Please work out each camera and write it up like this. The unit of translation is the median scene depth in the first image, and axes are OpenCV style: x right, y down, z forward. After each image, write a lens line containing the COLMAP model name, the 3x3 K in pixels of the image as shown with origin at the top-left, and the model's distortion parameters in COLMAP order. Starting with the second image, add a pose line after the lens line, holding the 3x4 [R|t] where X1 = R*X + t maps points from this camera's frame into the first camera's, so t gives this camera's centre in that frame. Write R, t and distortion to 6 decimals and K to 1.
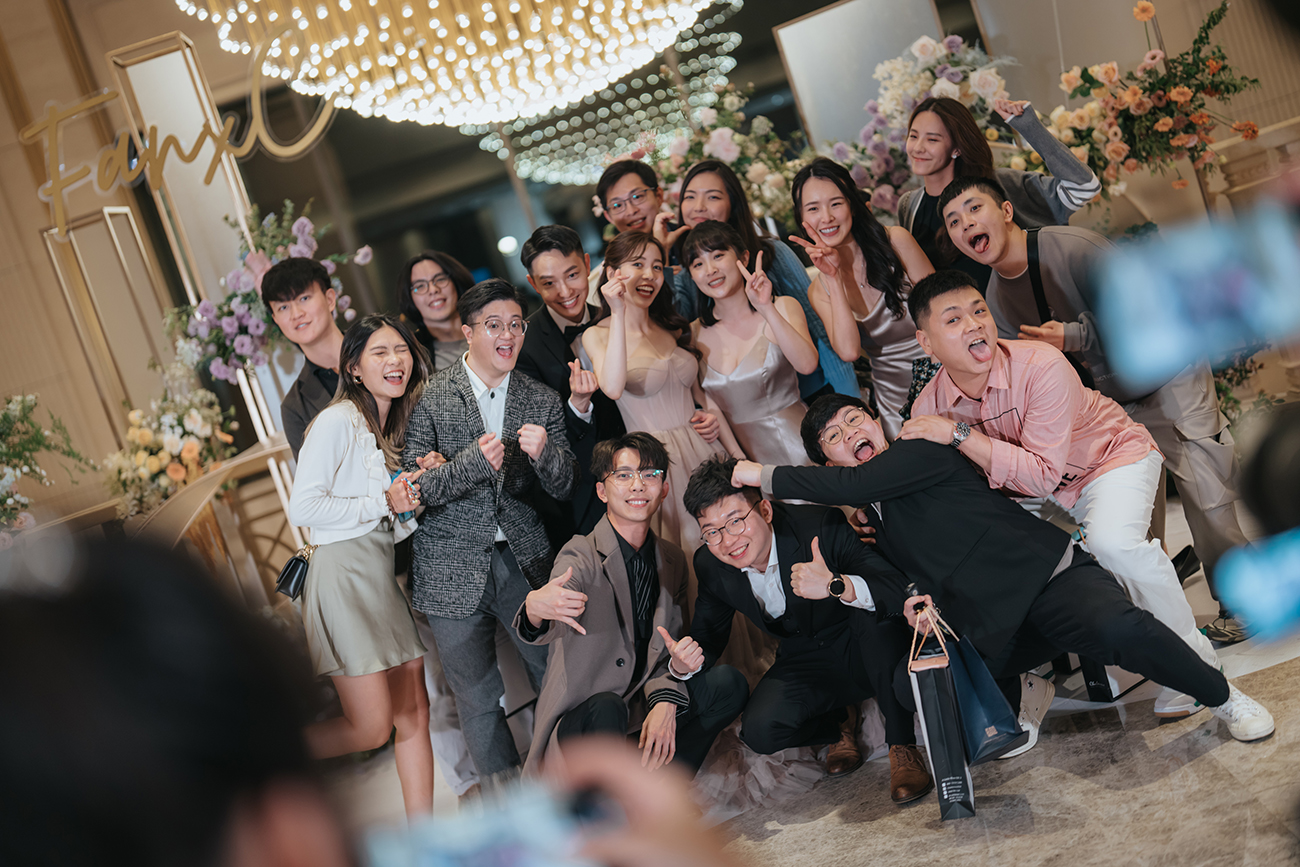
lens RADIAL K [[1877.2, 0, 650.0], [0, 1877.2, 433.5], [0, 0, 1]] dist [0.009454, 0.016710]
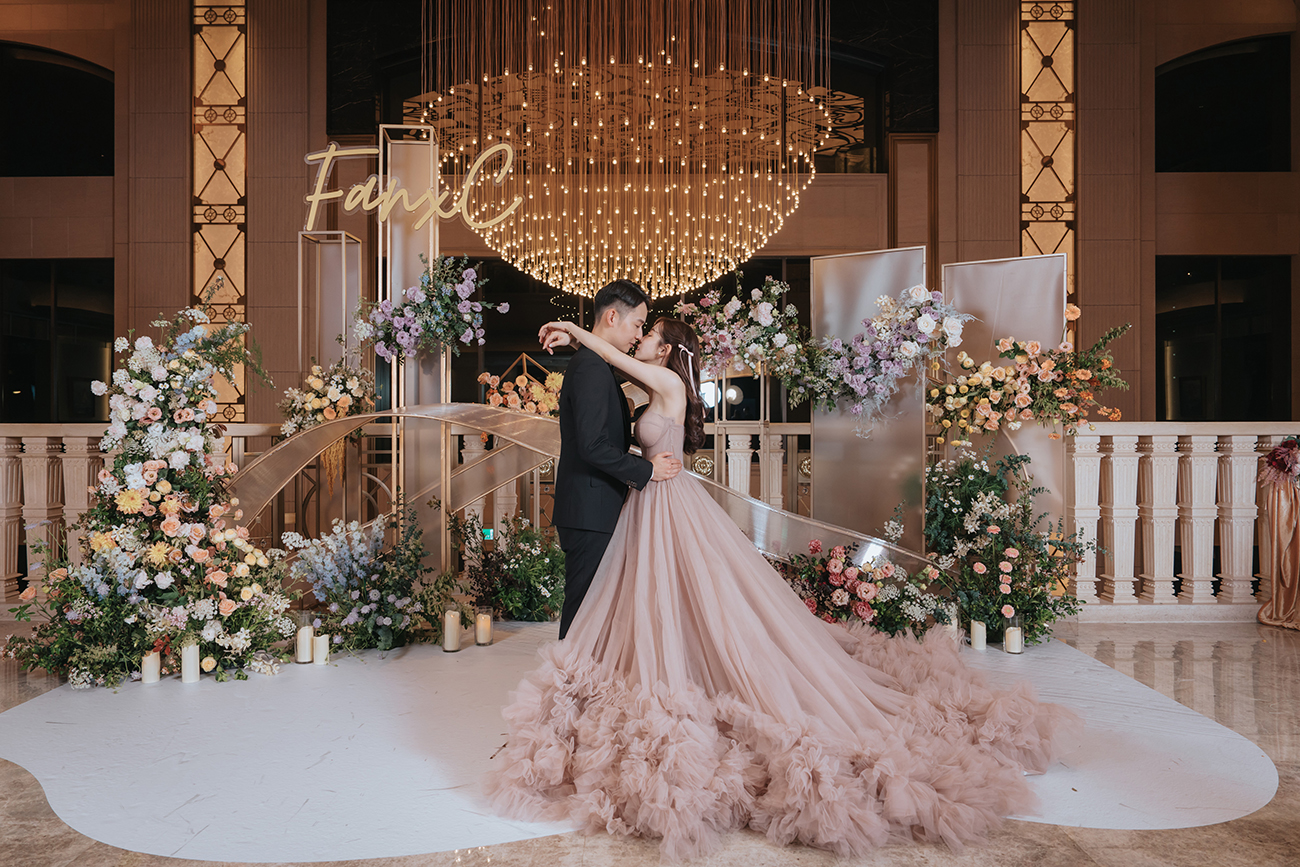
lens RADIAL K [[915.5, 0, 633.8], [0, 915.5, 421.8], [0, 0, 1]] dist [-0.028624, 0.001505]
pose [[0.950045, 0.311000, 0.026342, -0.049130], [-0.306604, 0.945732, -0.107633, 0.032286], [-0.058387, 0.094180, 0.993842, 0.306380]]
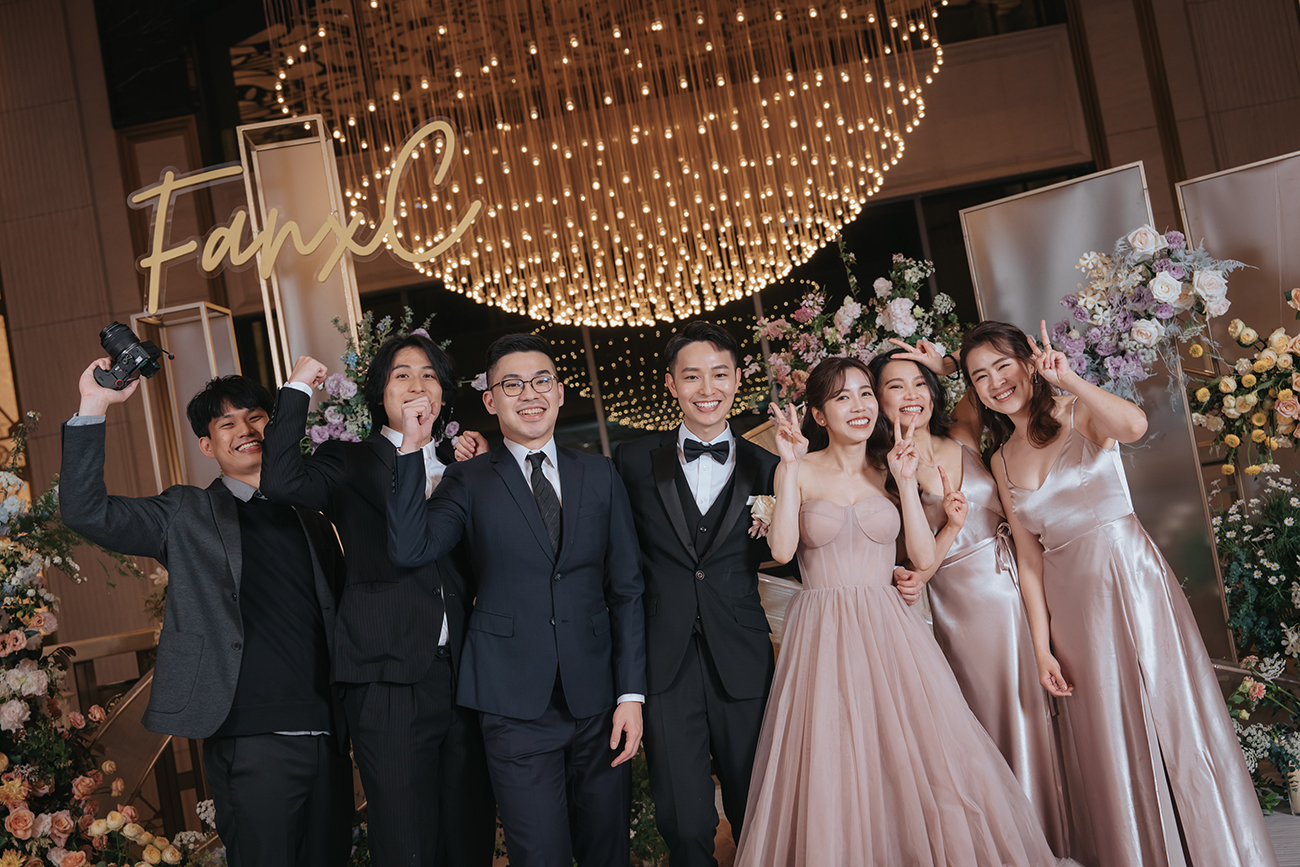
lens RADIAL K [[1616.4, 0, 650.0], [0, 1616.4, 433.5], [0, 0, 1]] dist [-0.010354, -0.040141]
pose [[0.989693, 0.142400, -0.015180, -0.058749], [-0.143036, 0.977751, -0.153441, 0.034742], [-0.007007, 0.154031, 0.988041, 0.249001]]
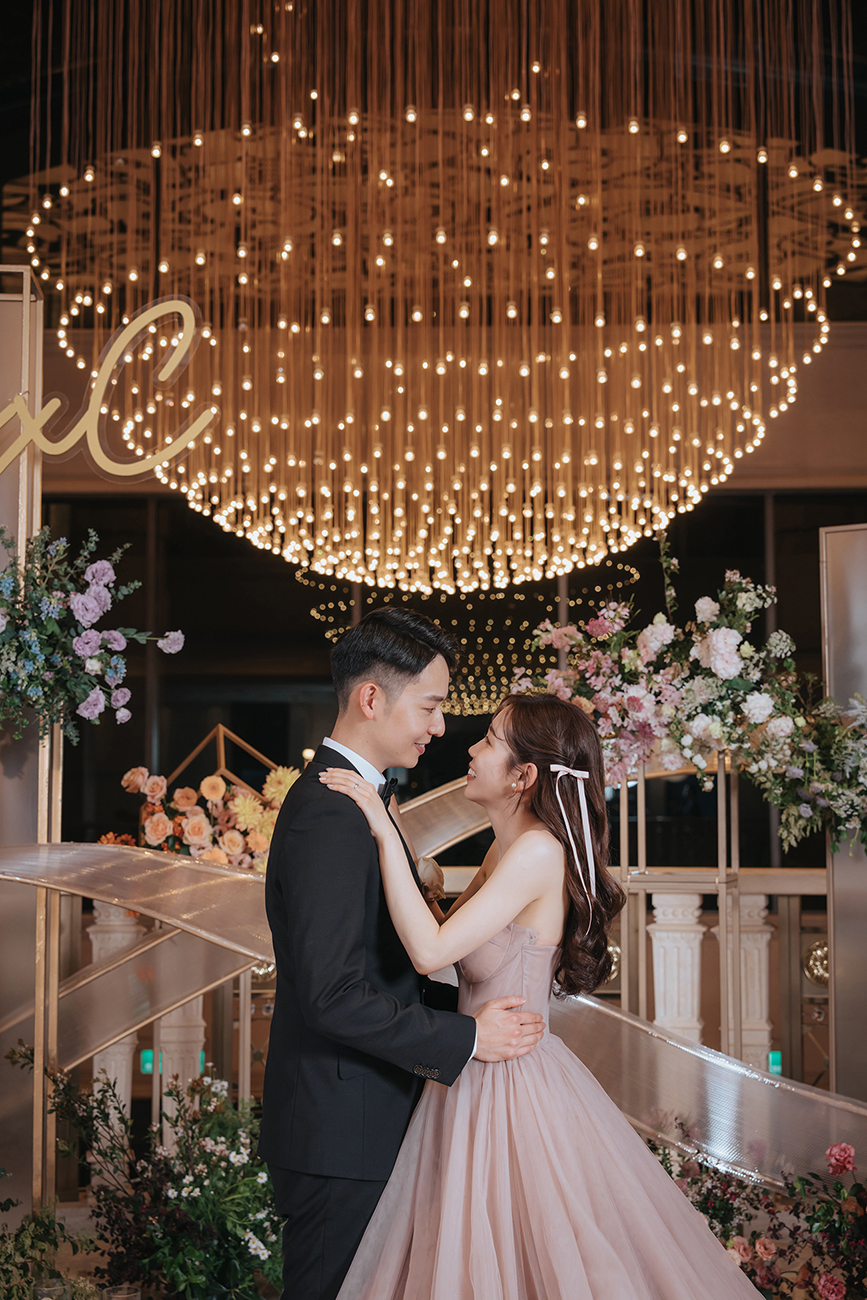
lens RADIAL K [[1851.9, 0, 433.5], [0, 1851.9, 650.0], [0, 0, 1]] dist [0.013718, -0.205561]
pose [[0.950754, 0.309395, -0.018496, -0.048913], [-0.307457, 0.933886, -0.182554, 0.001482], [-0.039208, 0.179251, 0.983022, 0.335326]]
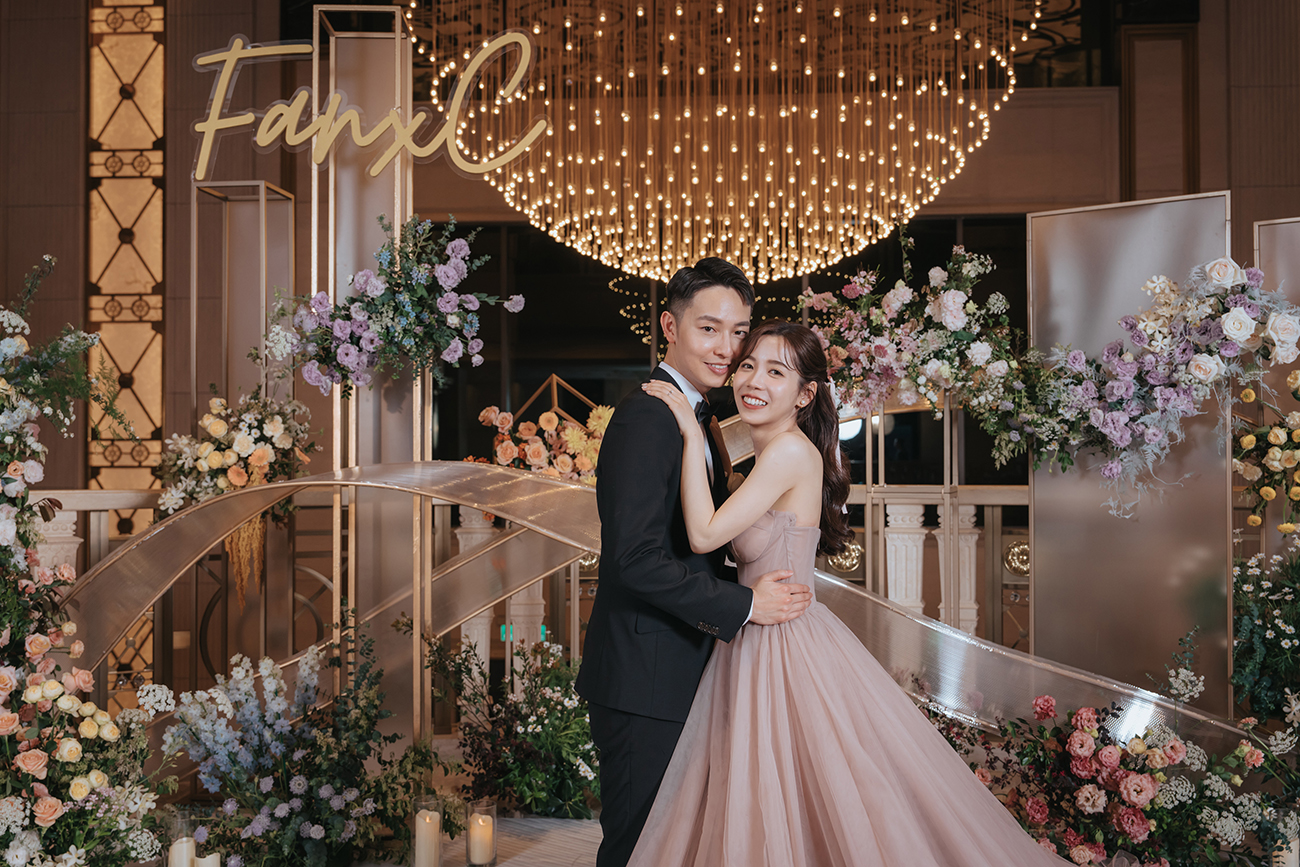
lens RADIAL K [[1322.0, 0, 650.0], [0, 1322.0, 433.5], [0, 0, 1]] dist [-0.000210, -0.019116]
pose [[0.950391, 0.308625, -0.038819, -0.051052], [-0.311031, 0.944473, -0.105976, 0.007255], [0.003957, 0.112793, 0.993611, 0.399280]]
